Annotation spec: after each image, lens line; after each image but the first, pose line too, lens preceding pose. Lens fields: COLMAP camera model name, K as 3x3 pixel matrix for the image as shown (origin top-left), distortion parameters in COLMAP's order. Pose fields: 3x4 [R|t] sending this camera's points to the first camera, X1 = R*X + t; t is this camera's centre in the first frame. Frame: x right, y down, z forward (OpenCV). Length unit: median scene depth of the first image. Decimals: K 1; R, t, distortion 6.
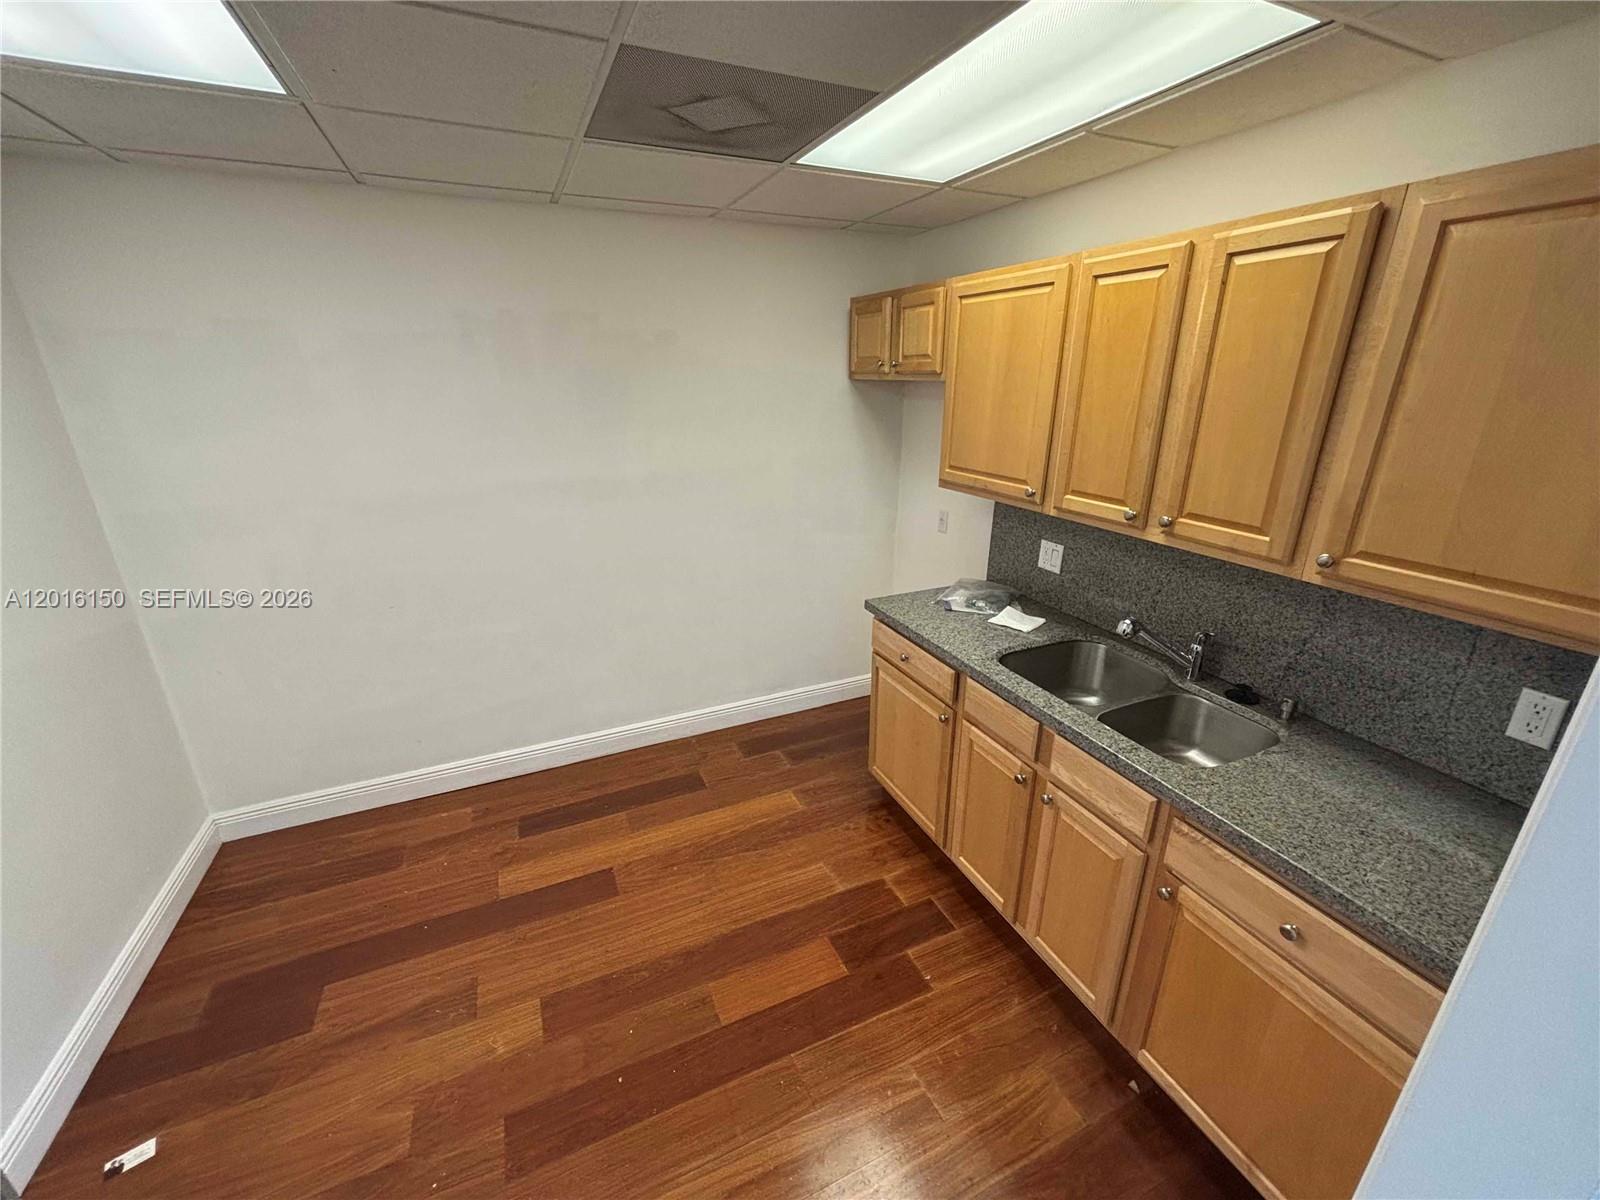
lens RADIAL K [[644.2, 0, 800.1], [0, 644.2, 593.5], [0, 0, 1]] dist [-0.001209, -0.000959]
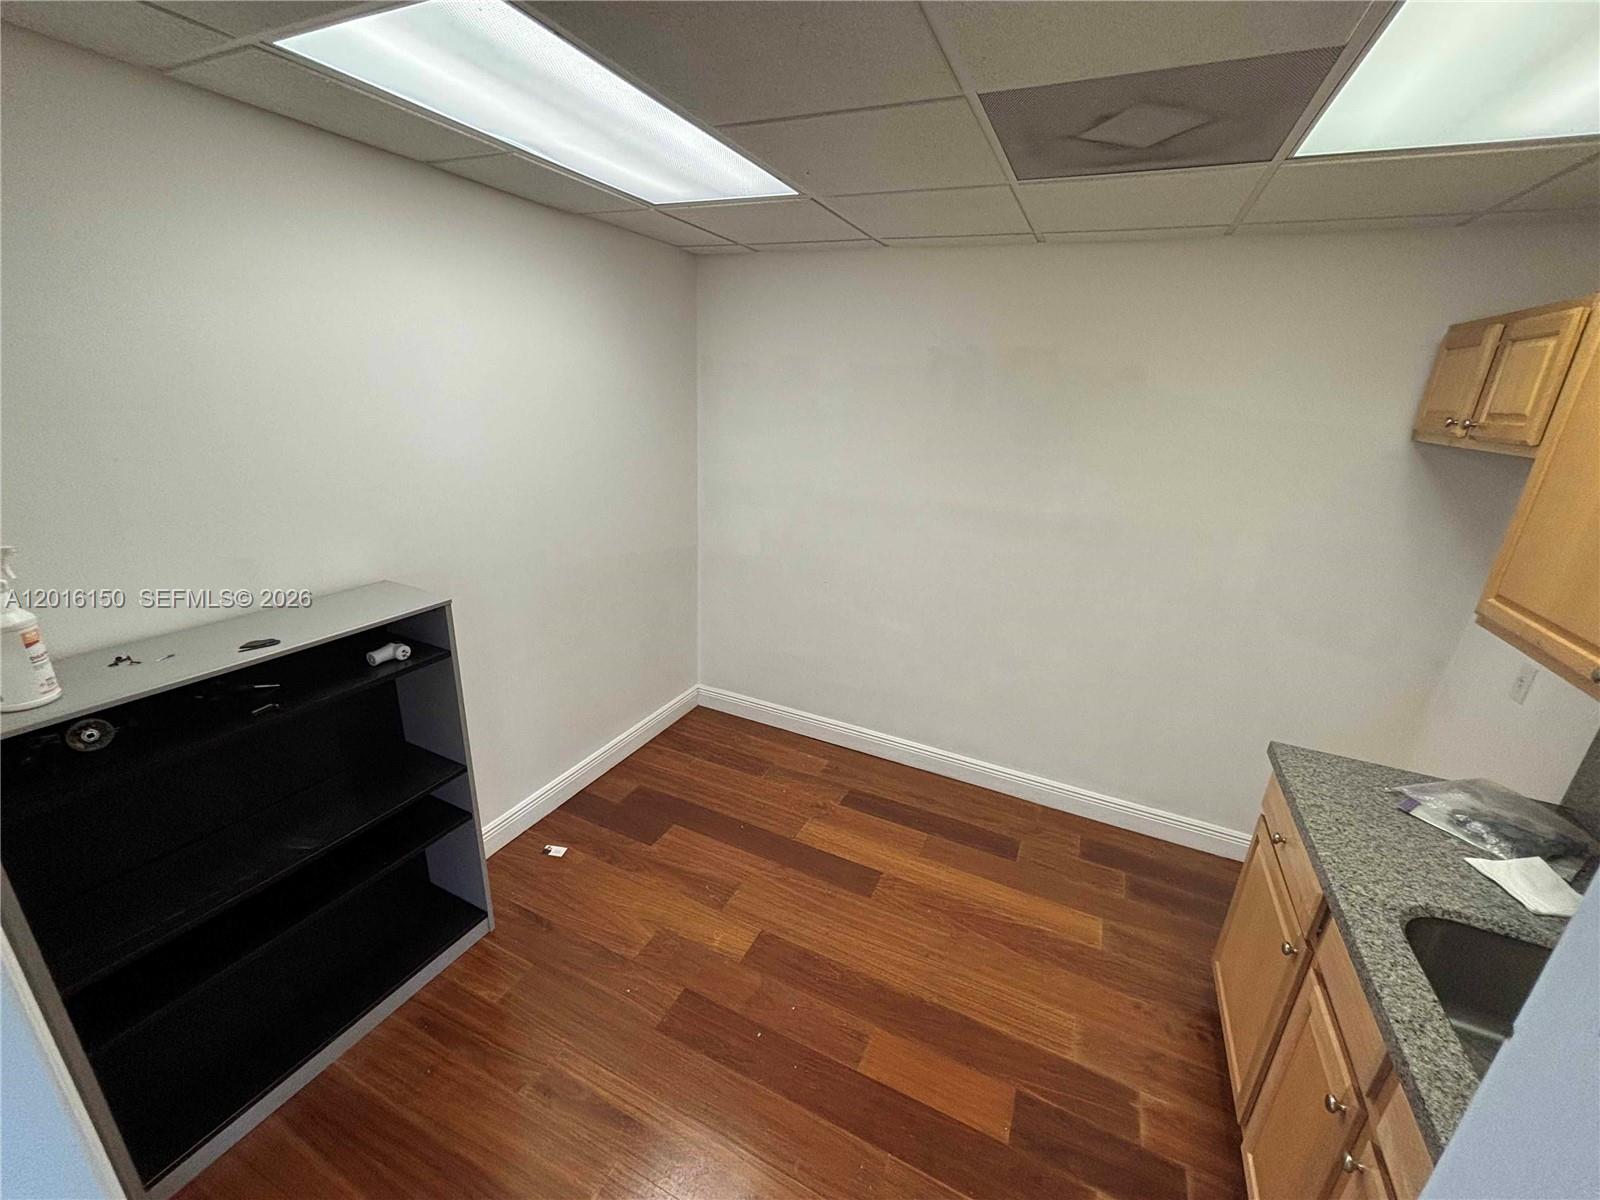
lens RADIAL K [[644.2, 0, 800.1], [0, 644.2, 593.5], [0, 0, 1]] dist [-0.001209, -0.000959]
pose [[0.649774, 0.270867, -0.710229, 0.235520], [-0.294476, 0.951092, 0.093318, -0.061751], [0.700770, 0.148510, 0.697758, 0.109315]]
